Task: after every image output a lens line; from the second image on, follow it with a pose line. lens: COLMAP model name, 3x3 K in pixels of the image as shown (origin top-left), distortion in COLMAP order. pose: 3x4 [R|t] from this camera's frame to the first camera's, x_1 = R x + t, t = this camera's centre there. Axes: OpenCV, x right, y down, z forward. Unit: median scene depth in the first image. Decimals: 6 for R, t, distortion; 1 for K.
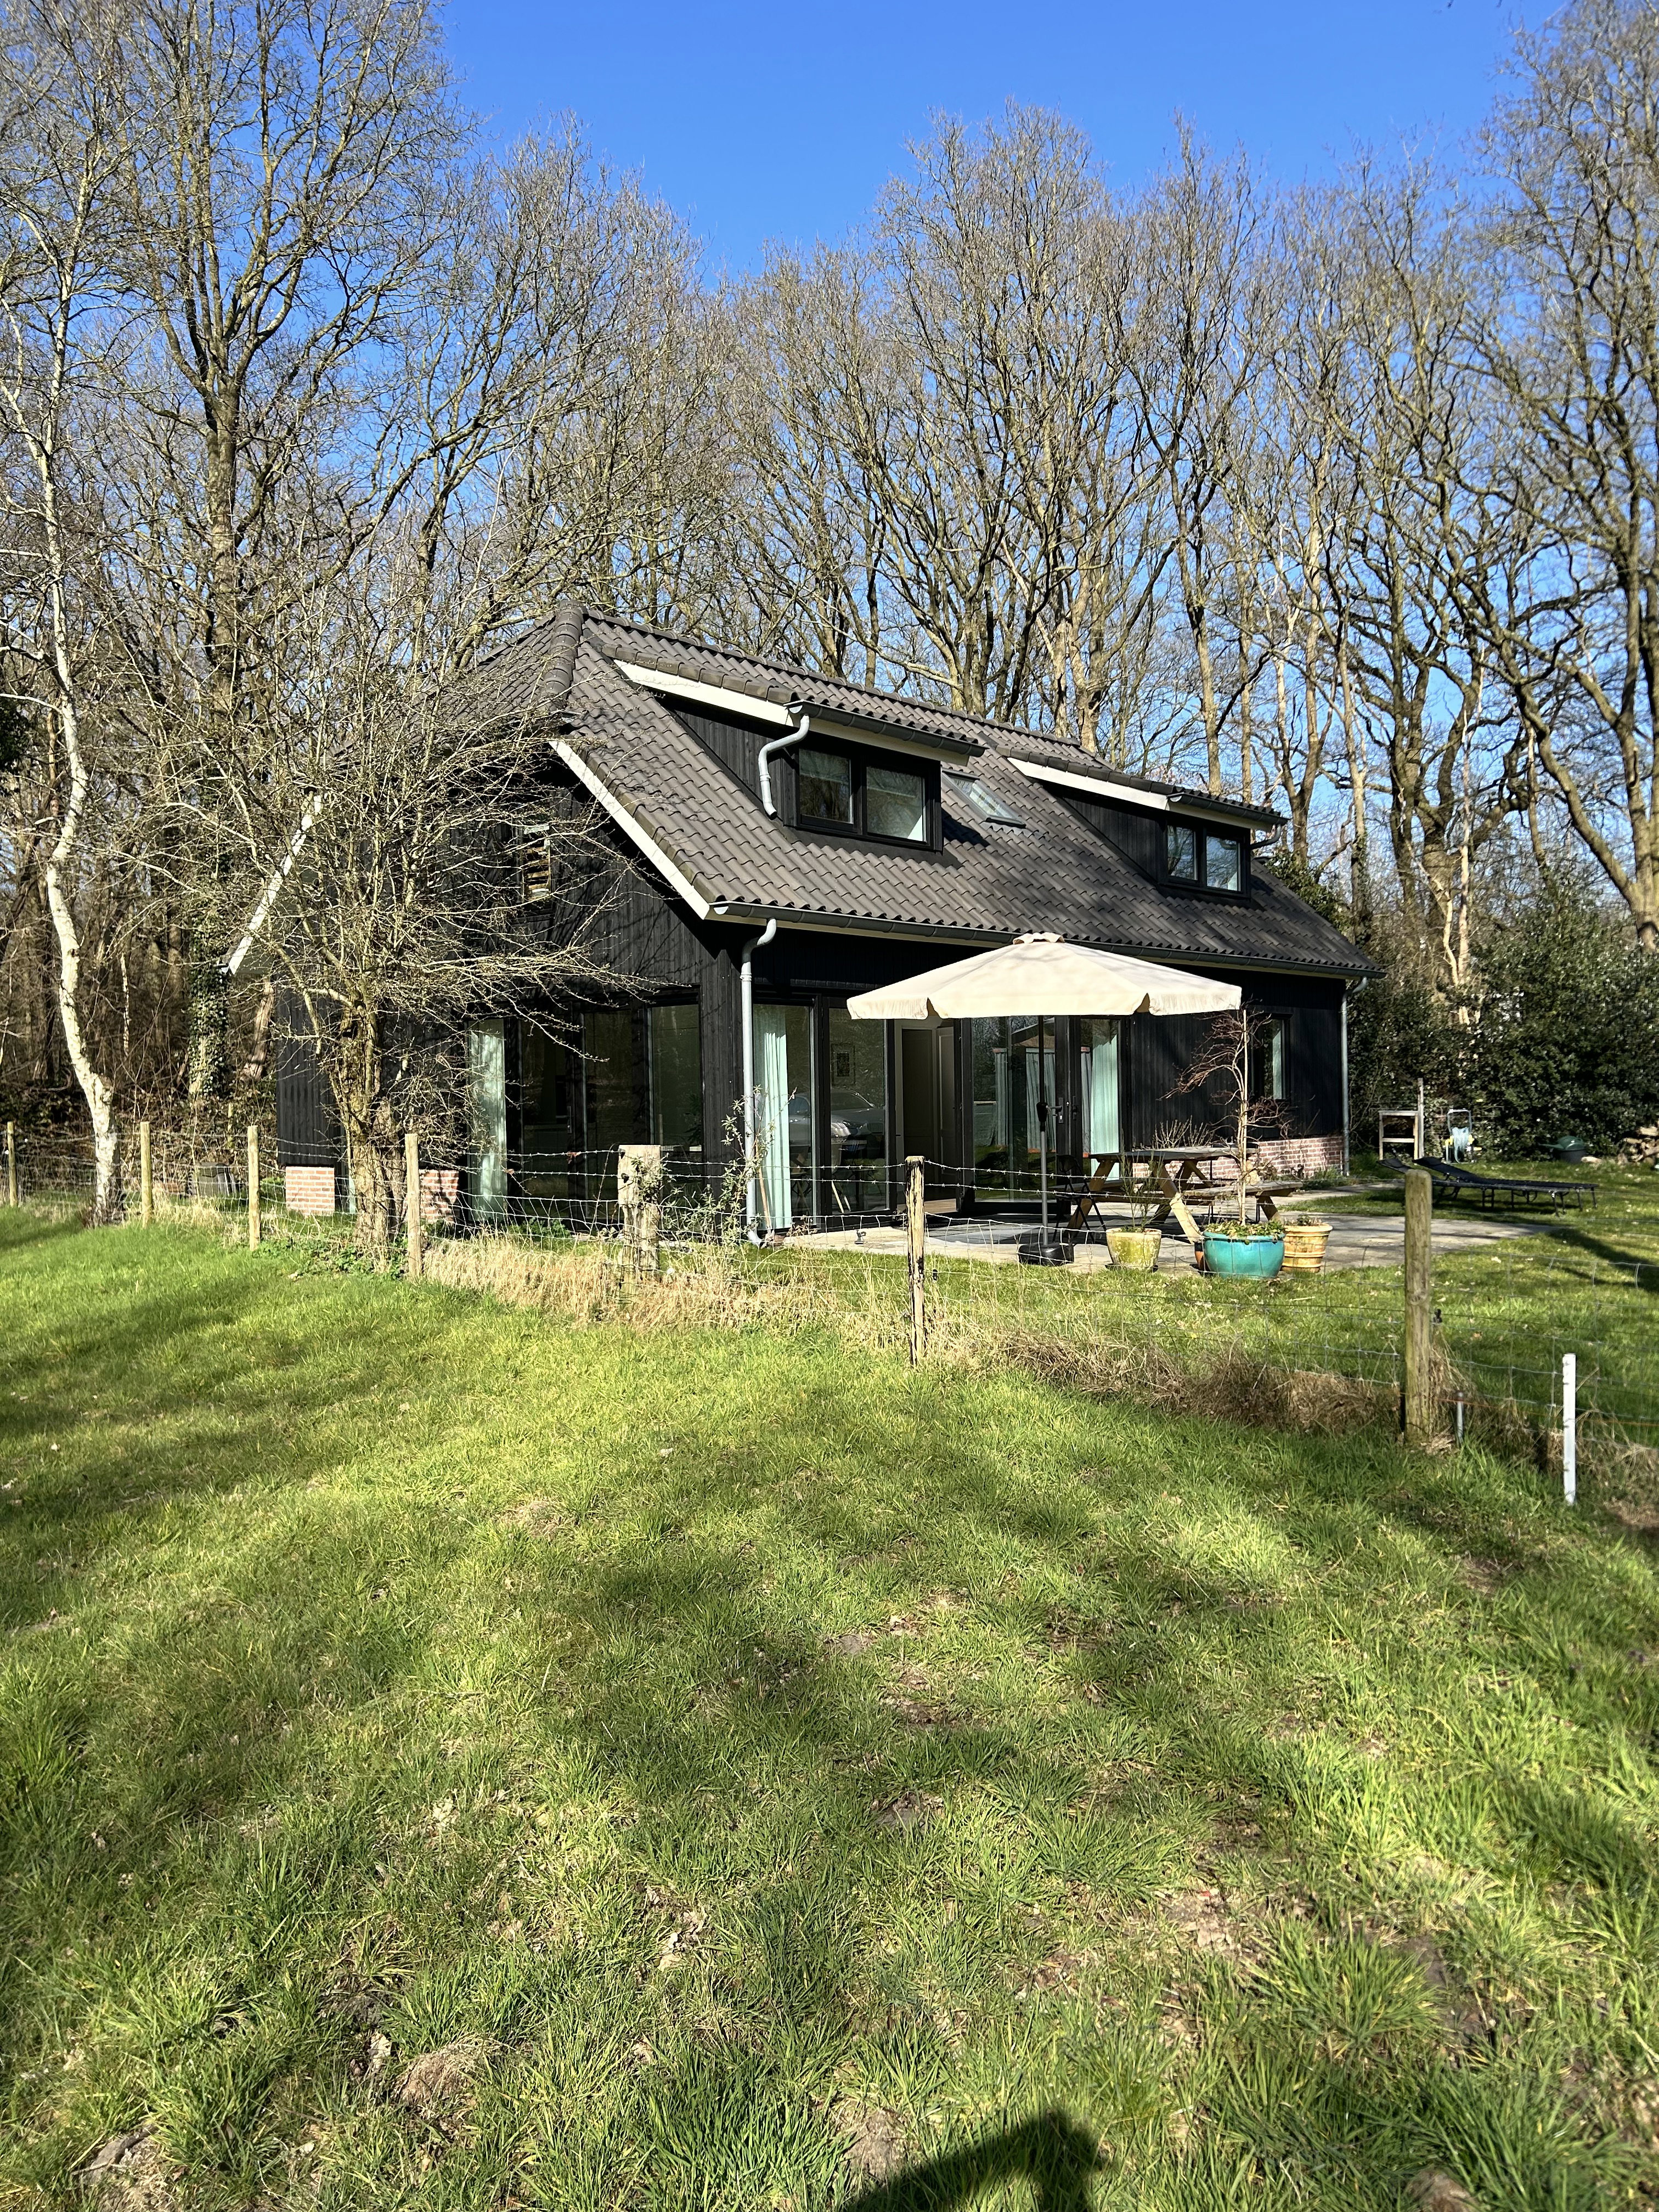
lens RADIAL K [[1650.9, 0, 838.1], [0, 1650.9, 1106.8], [0, 0, 1]] dist [0.065470, -0.053317]
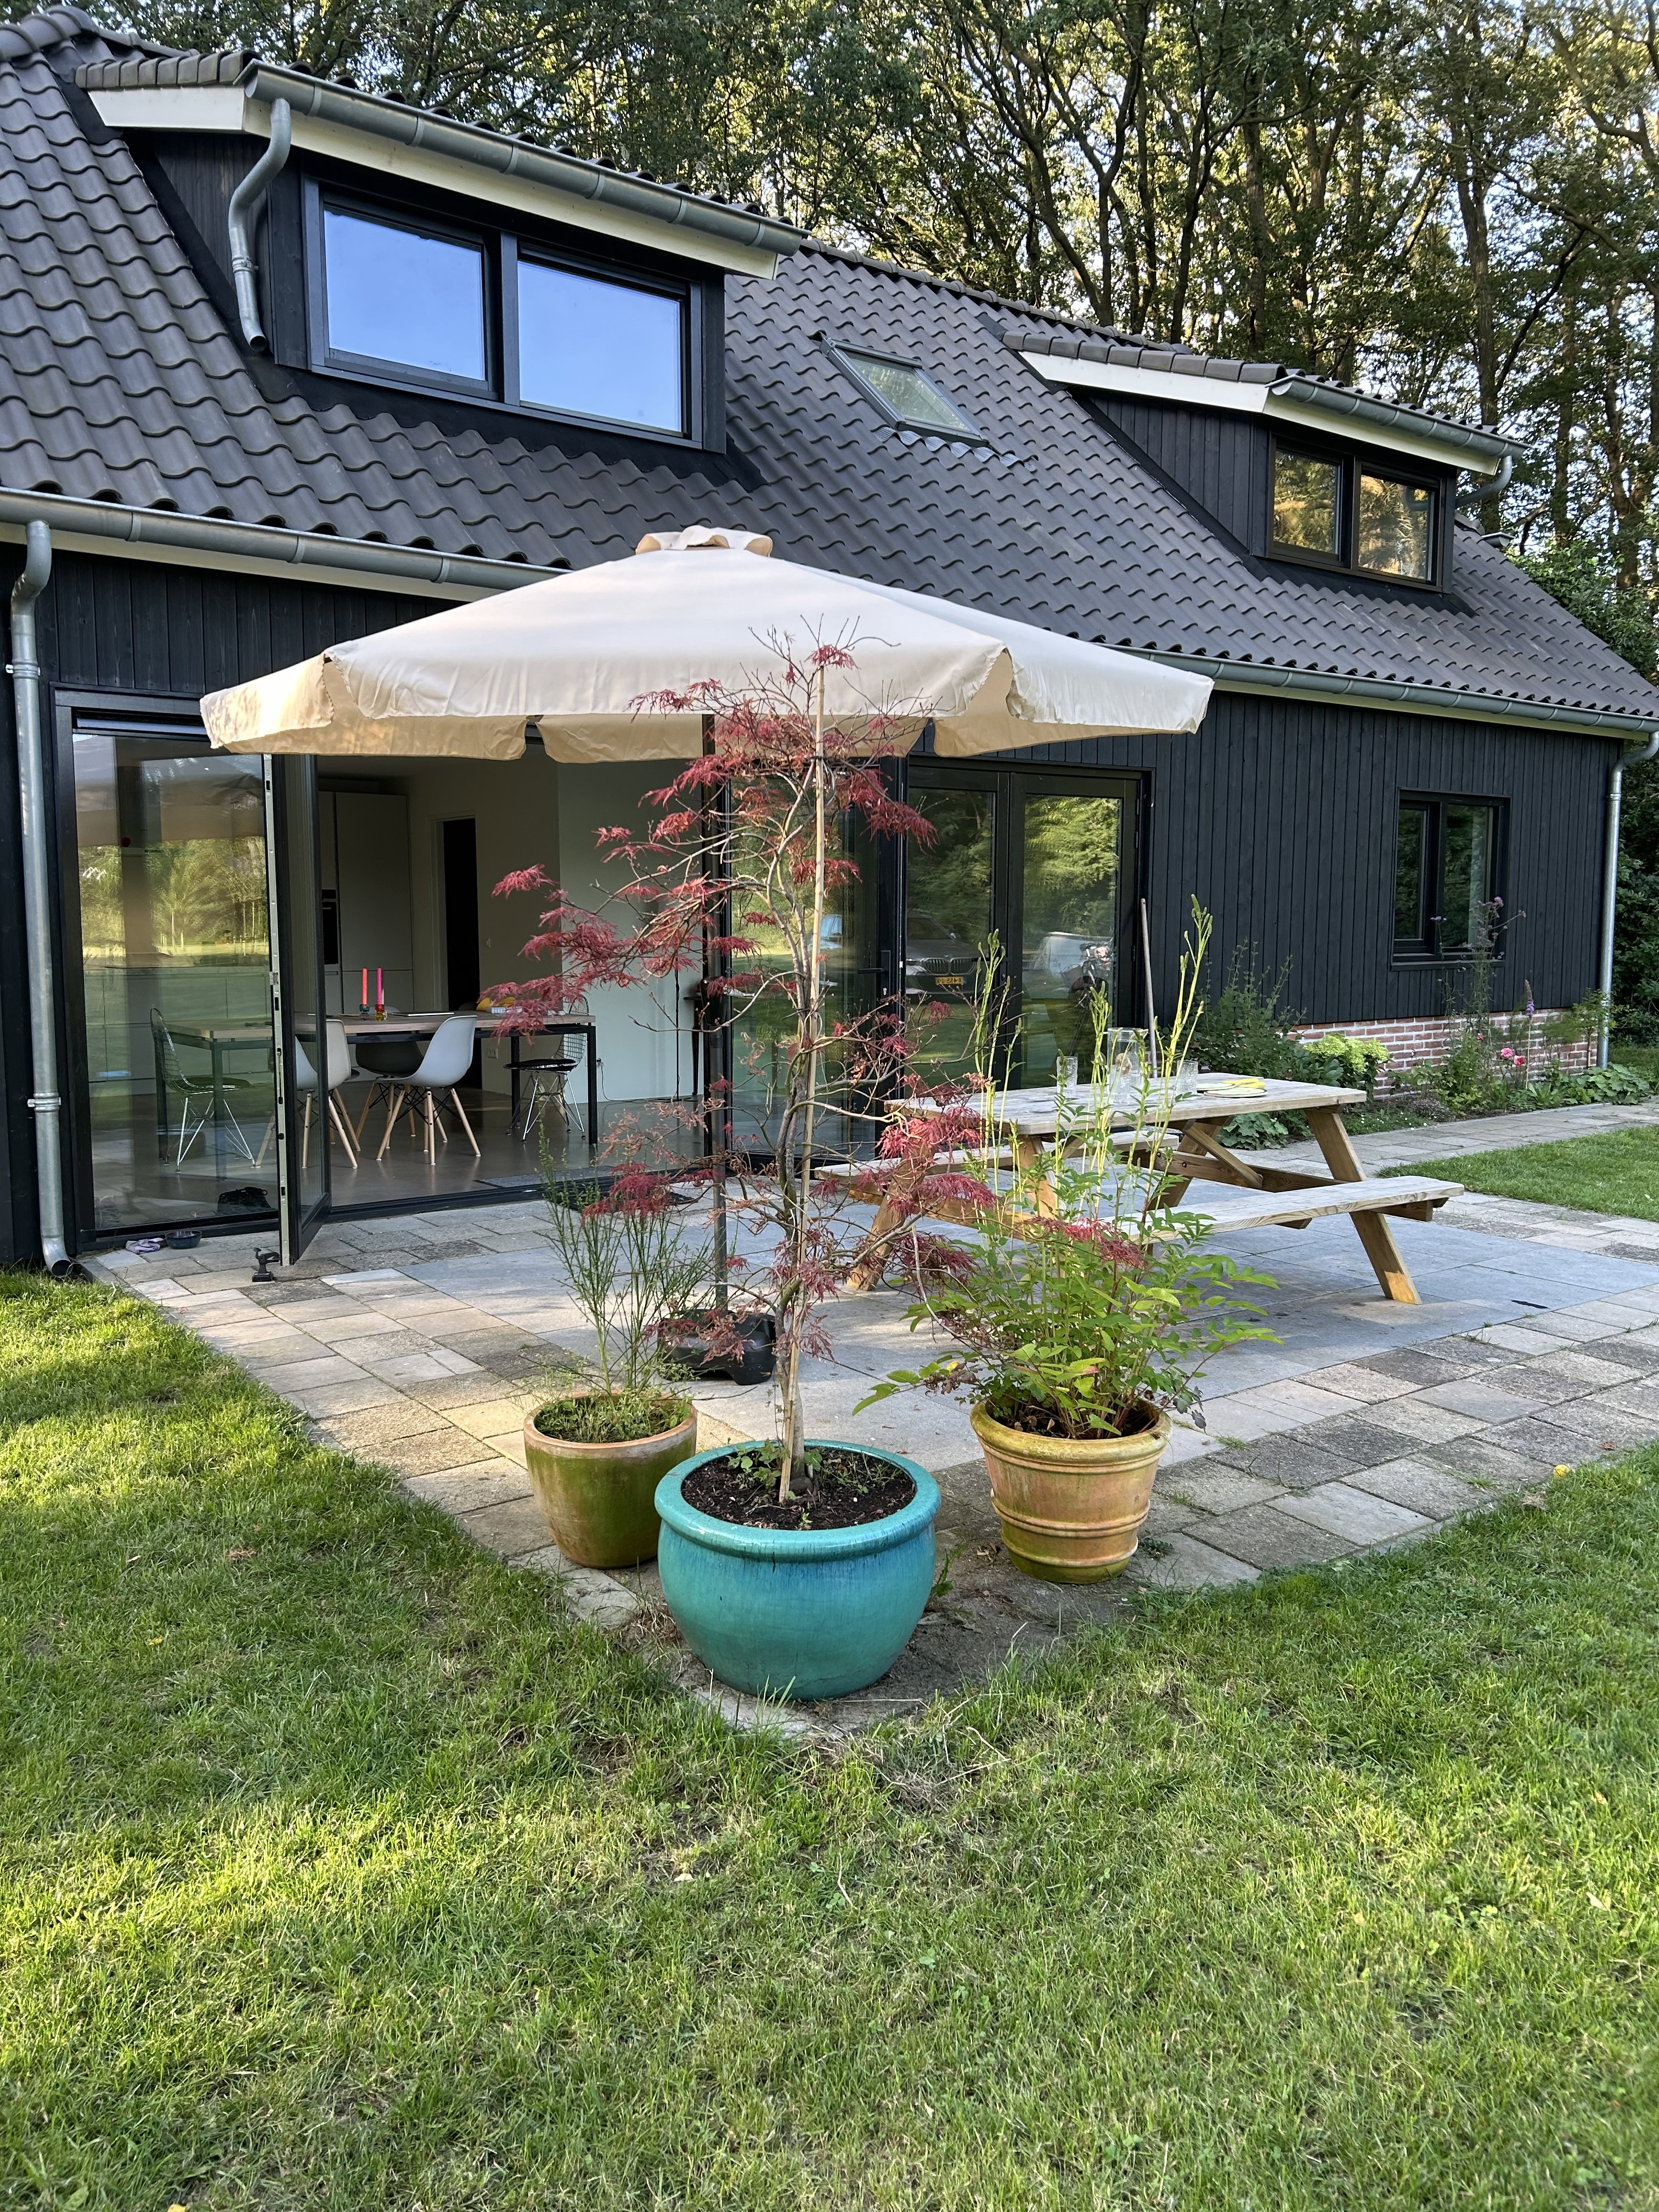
lens RADIAL K [[1664.0, 0, 827.4], [0, 1664.0, 1104.3], [0, 0, 1]] dist [0.002128, -0.048193]
pose [[0.981167, 0.042270, -0.188479, 0.183447], [-0.021494, 0.993595, 0.110940, -0.012466], [0.191961, -0.104800, 0.975791, 0.452888]]
